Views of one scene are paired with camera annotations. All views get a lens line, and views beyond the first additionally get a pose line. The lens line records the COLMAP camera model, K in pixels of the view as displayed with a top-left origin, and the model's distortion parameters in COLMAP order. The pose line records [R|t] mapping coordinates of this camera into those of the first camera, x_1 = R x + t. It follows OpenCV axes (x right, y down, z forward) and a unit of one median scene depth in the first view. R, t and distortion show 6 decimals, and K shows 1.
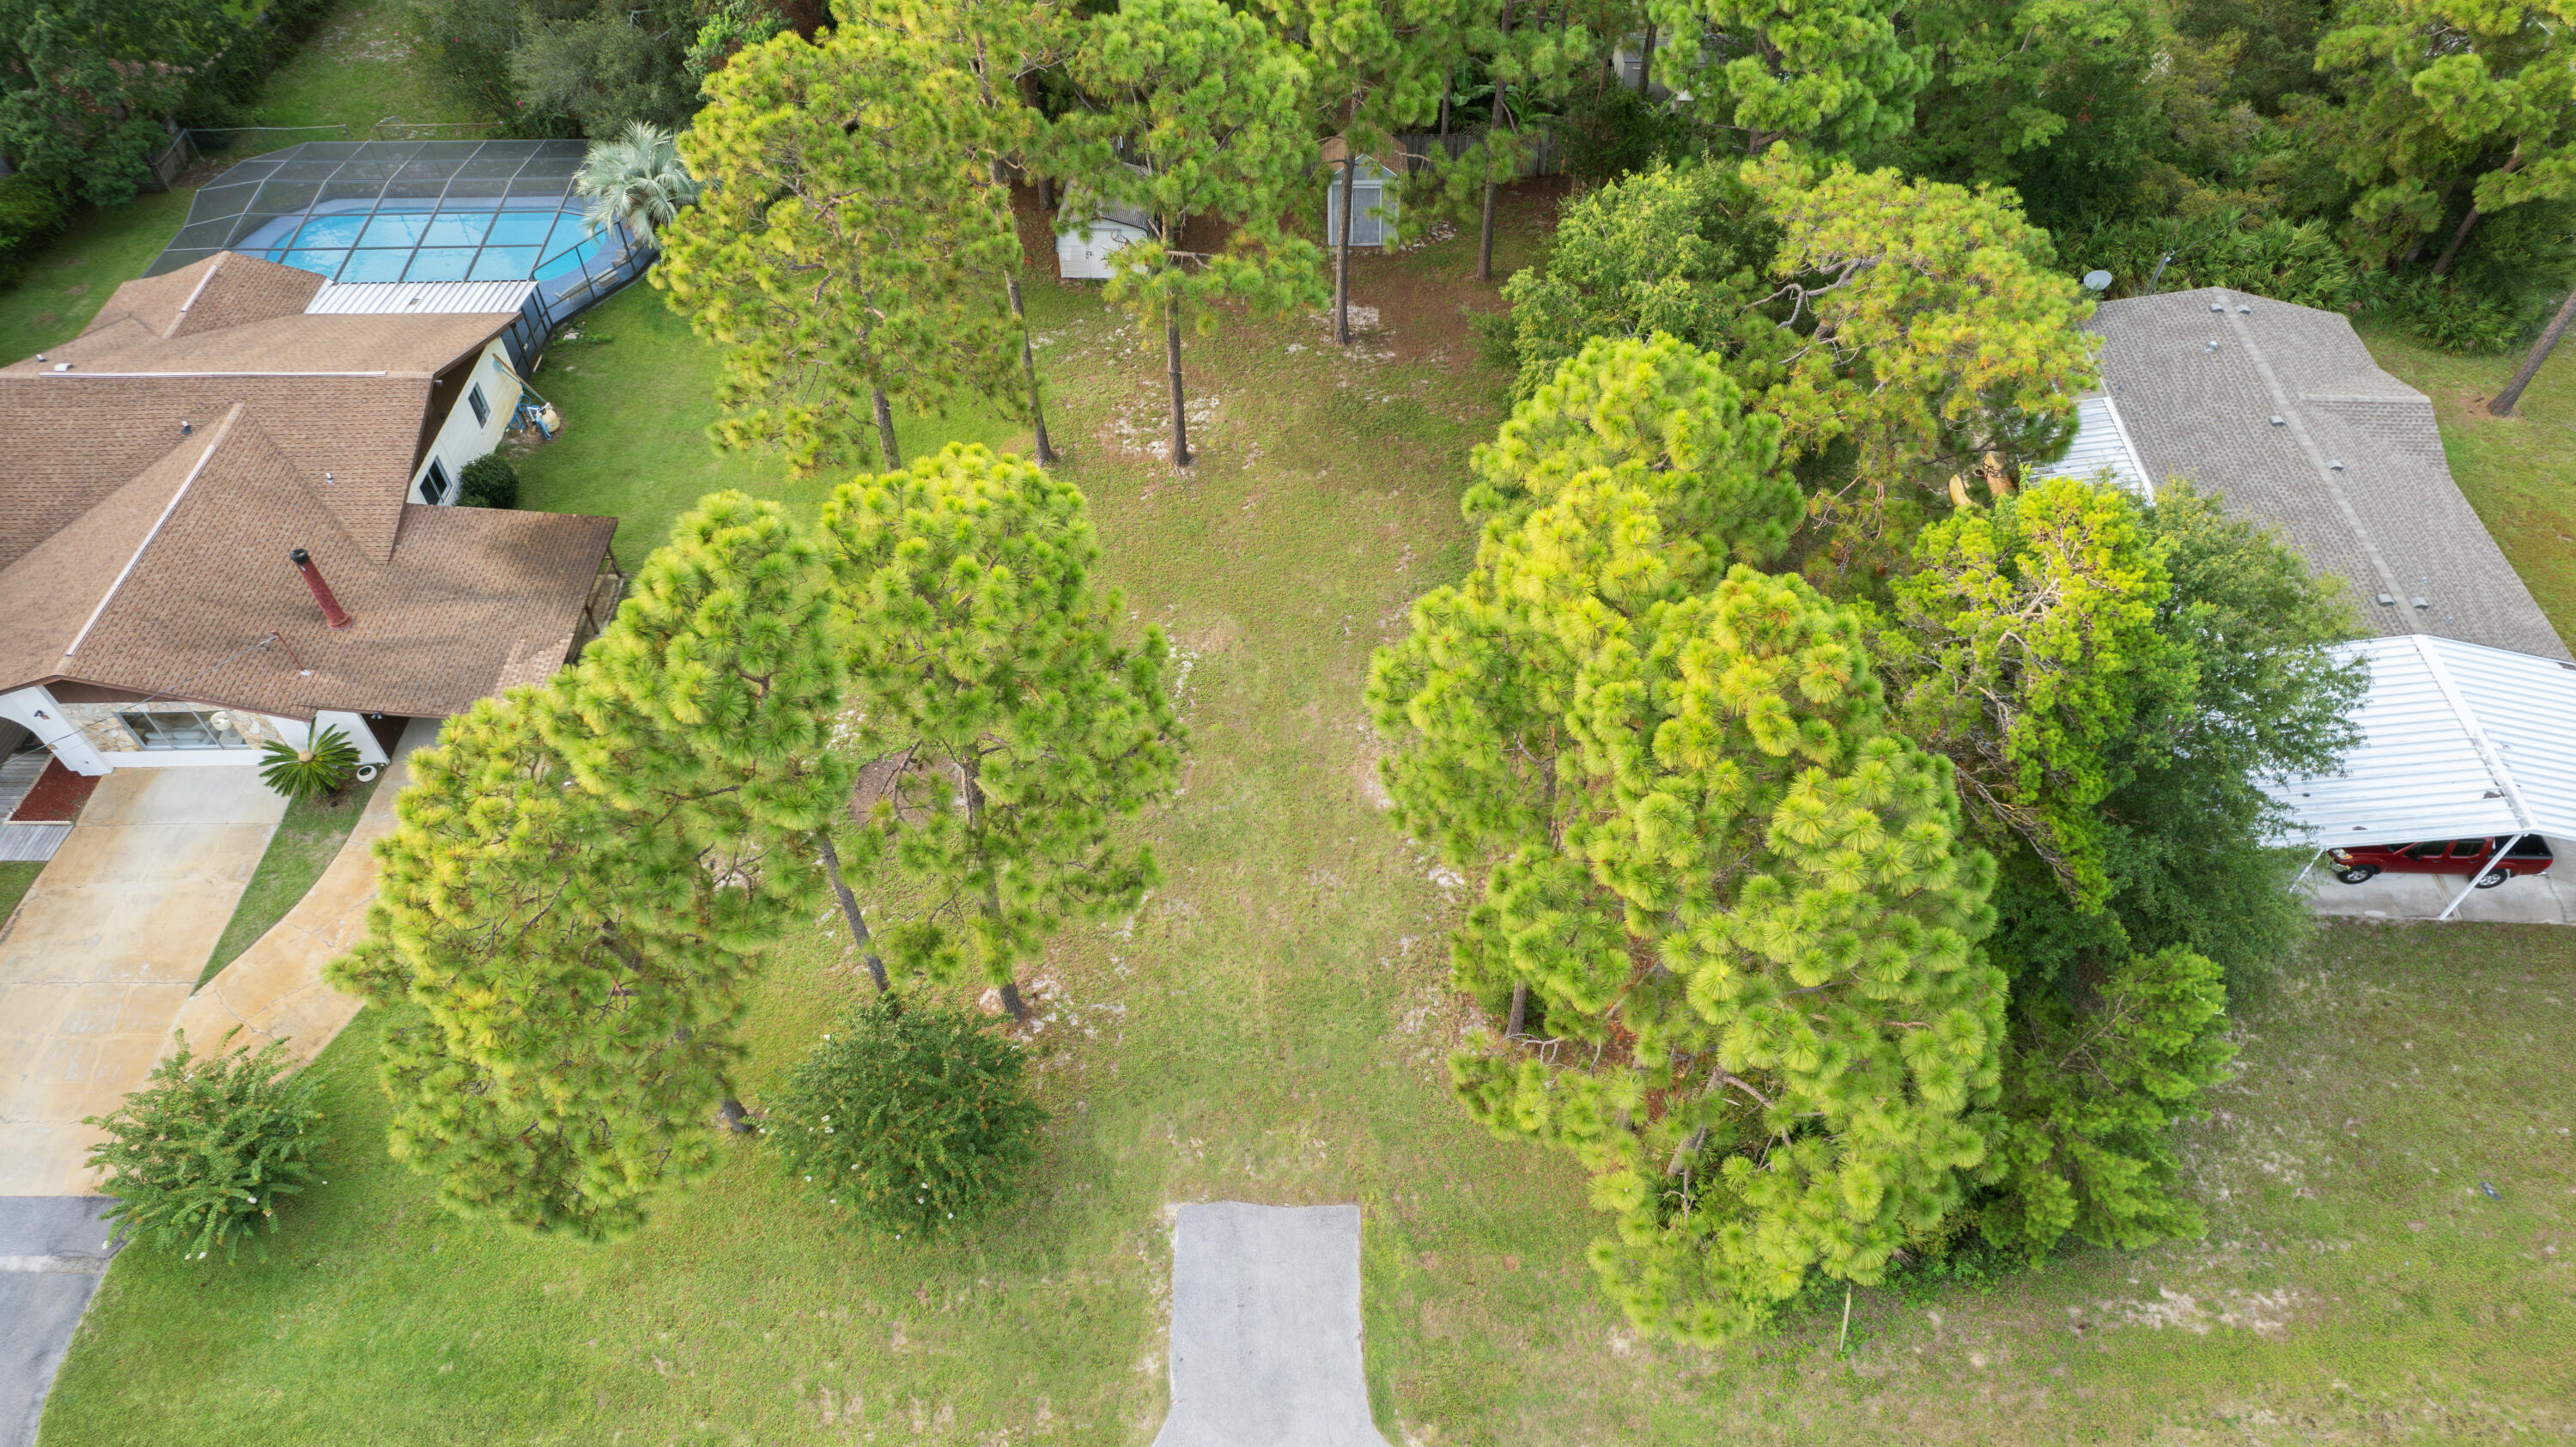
lens RADIAL K [[1619.9, 0, 1290.6], [0, 1619.9, 718.1], [0, 0, 1]] dist [-0.014210, 0.006674]
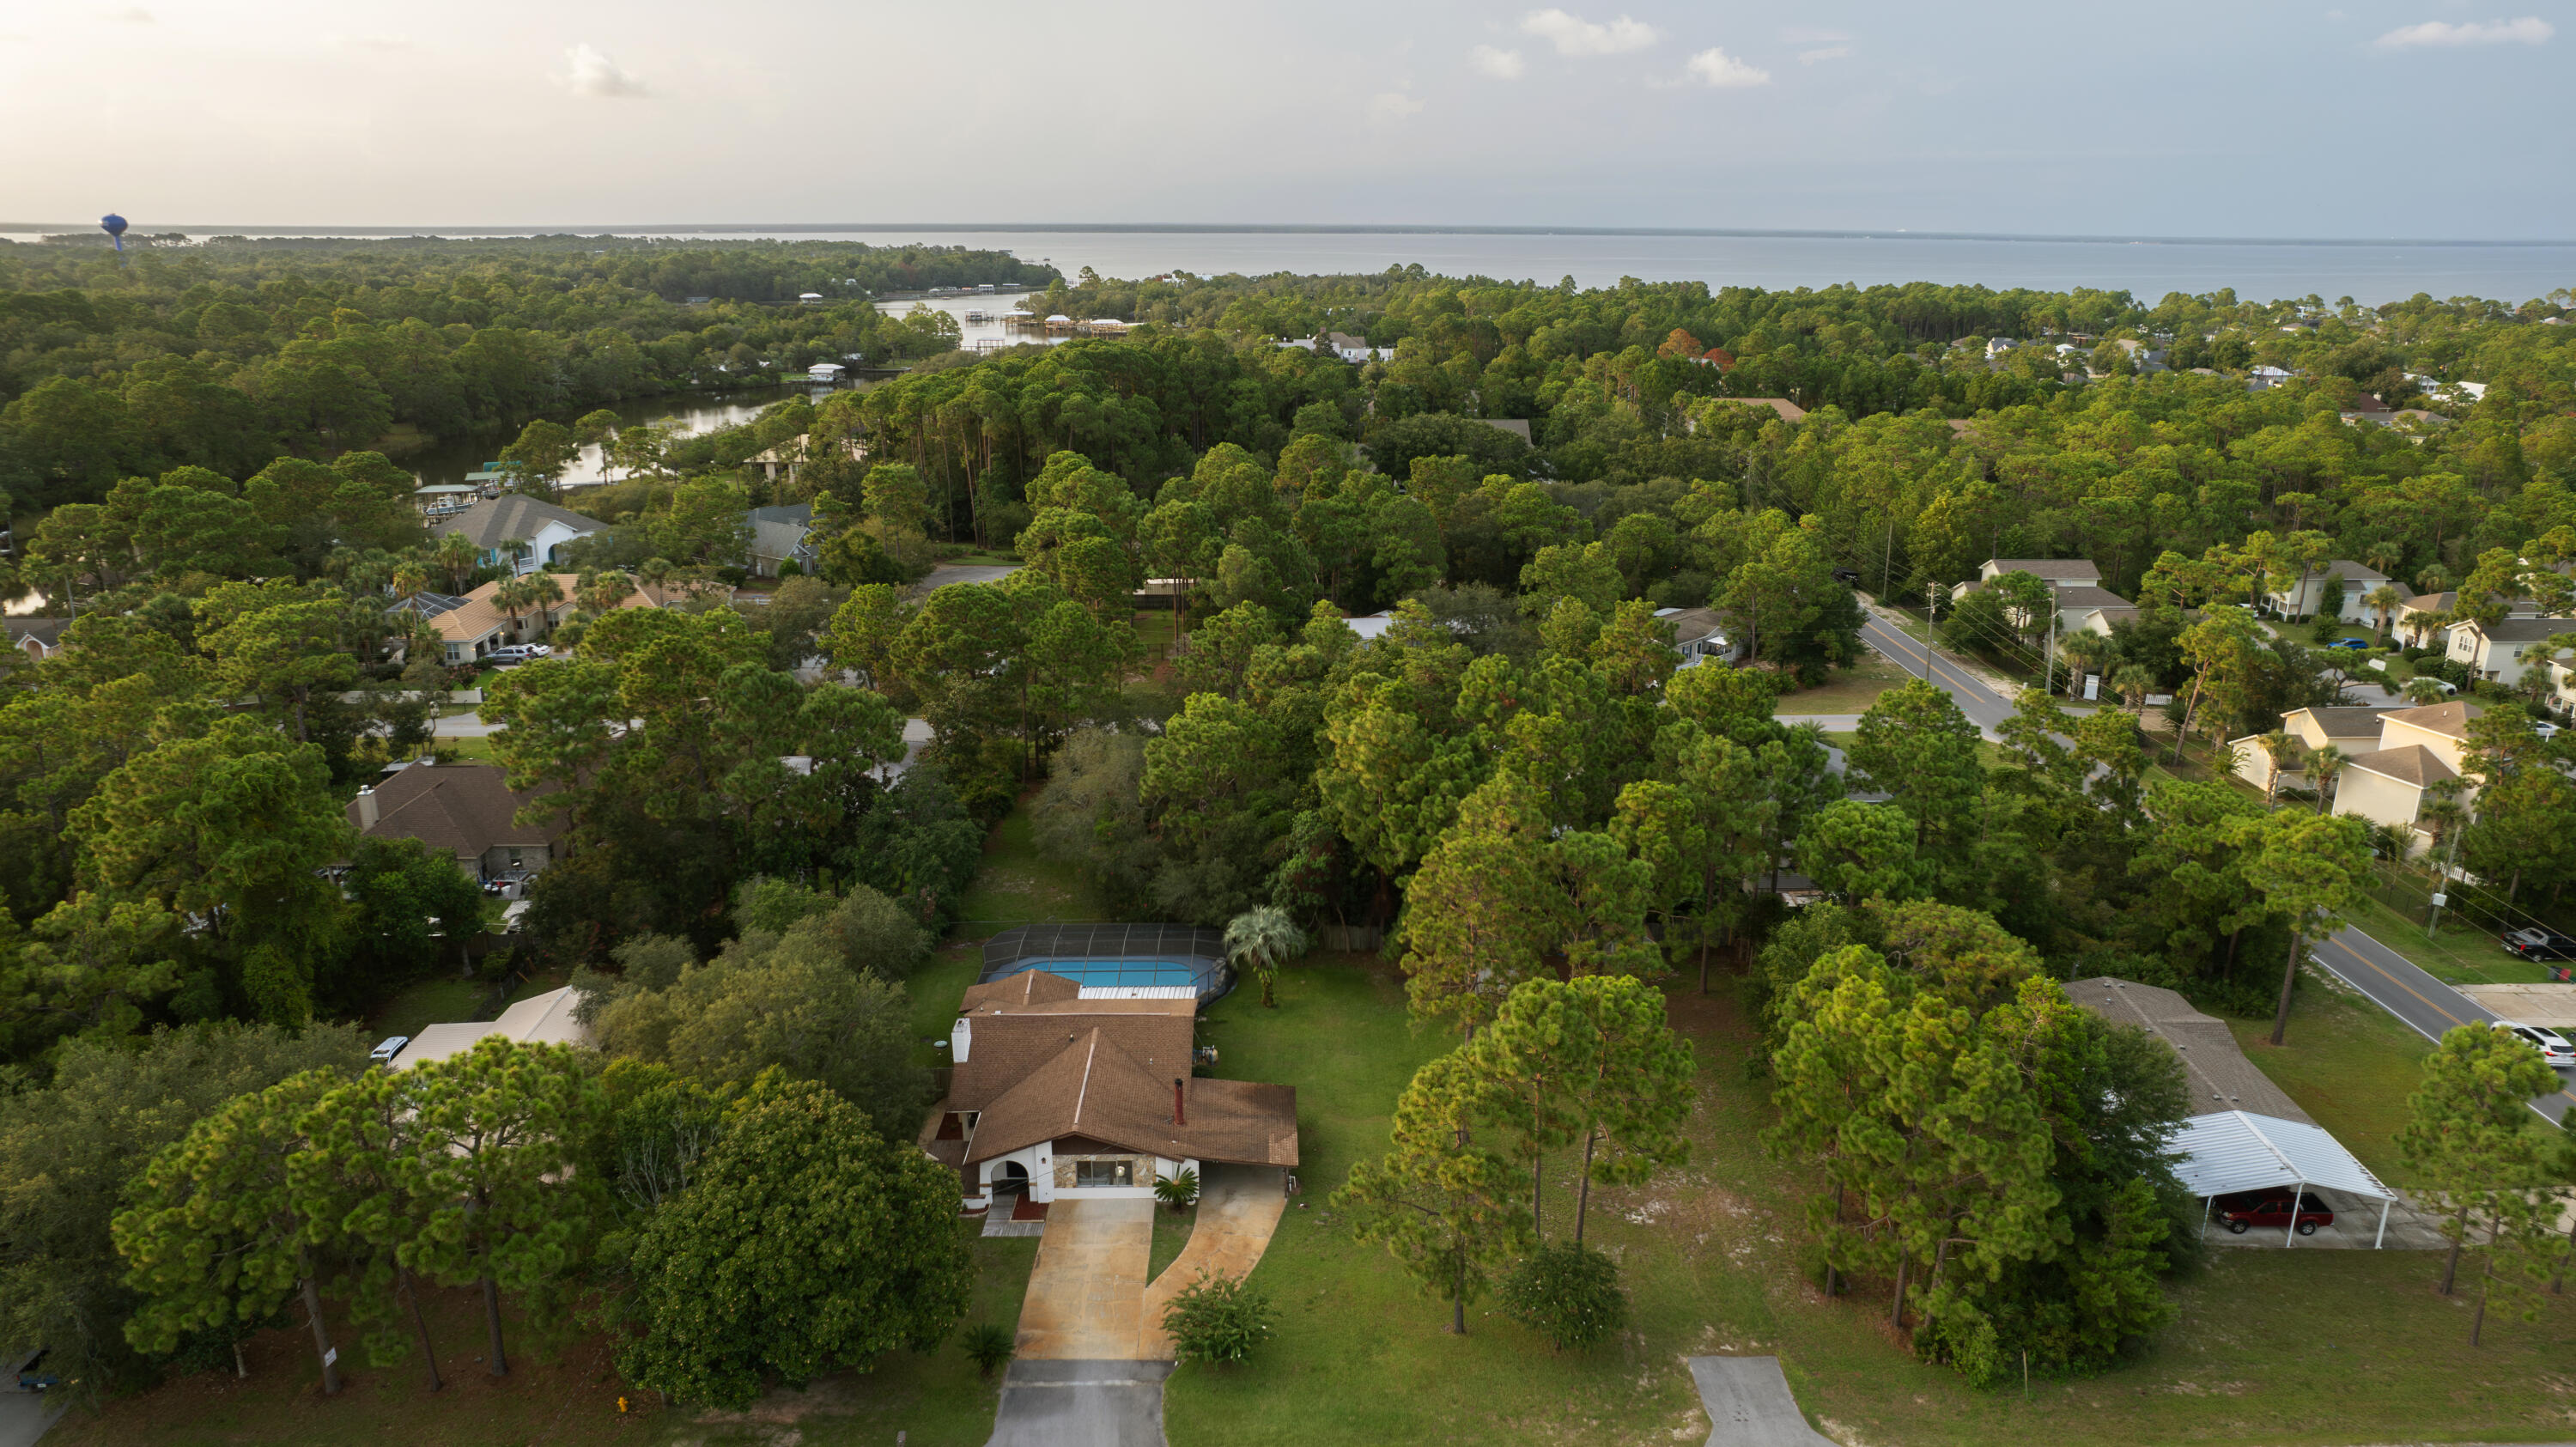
lens RADIAL K [[1619.9, 0, 1274.1], [0, 1619.9, 730.1], [0, 0, 1]] dist [-0.014210, 0.006674]
pose [[0.999995, -0.001243, -0.003061, -0.514043], [-0.000509, 0.857535, -0.514425, 0.592329], [0.003265, 0.514424, 0.857530, -1.009787]]
